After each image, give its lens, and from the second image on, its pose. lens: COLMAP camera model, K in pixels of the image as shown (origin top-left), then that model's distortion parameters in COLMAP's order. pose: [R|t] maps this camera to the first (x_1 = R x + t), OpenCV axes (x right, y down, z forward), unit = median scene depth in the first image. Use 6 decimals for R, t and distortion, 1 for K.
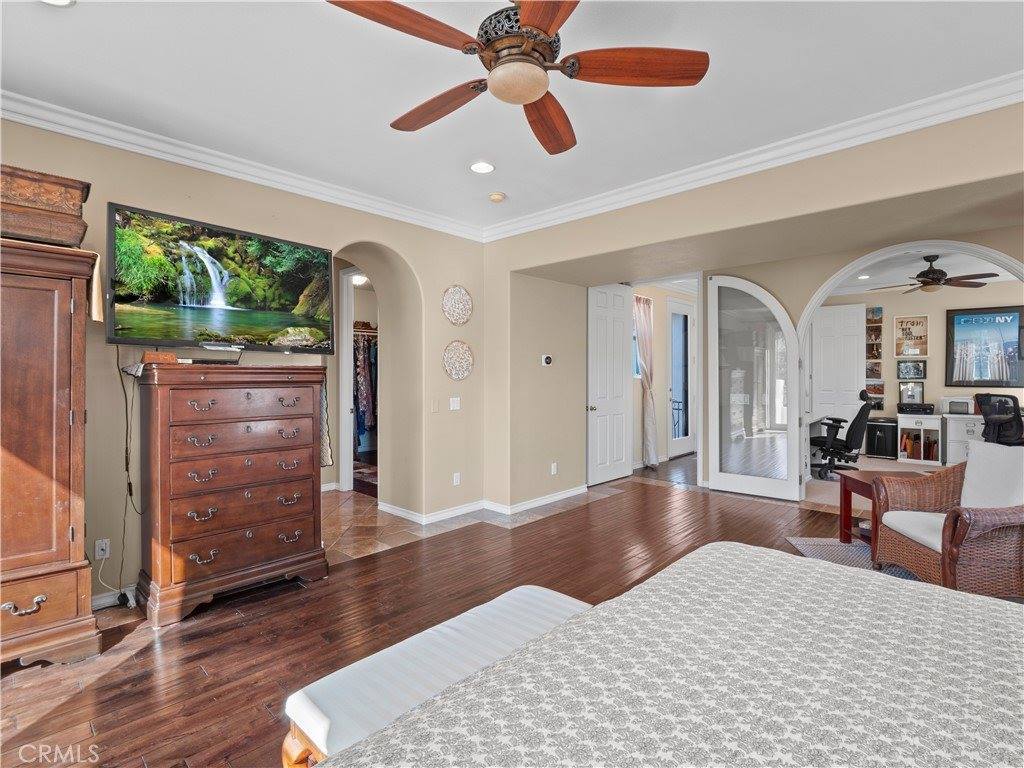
lens RADIAL K [[498.4, 0, 512.5], [0, 498.4, 382.1], [0, 0, 1]] dist [-0.017756, 0.001357]
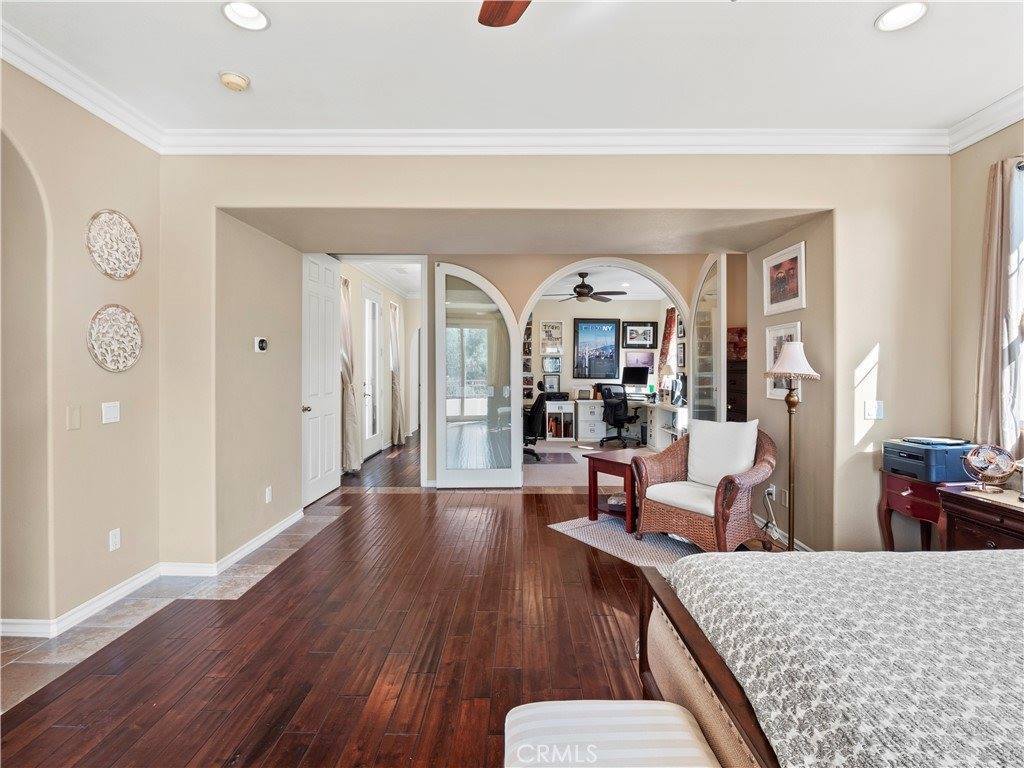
lens RADIAL K [[498.4, 0, 513.3], [0, 498.4, 376.8], [0, 0, 1]] dist [-0.017756, 0.001357]
pose [[0.723320, -0.004349, 0.690499, -0.146689], [0.004019, 0.999990, 0.002087, 0.002113], [-0.690501, 0.001266, 0.723330, 0.214189]]
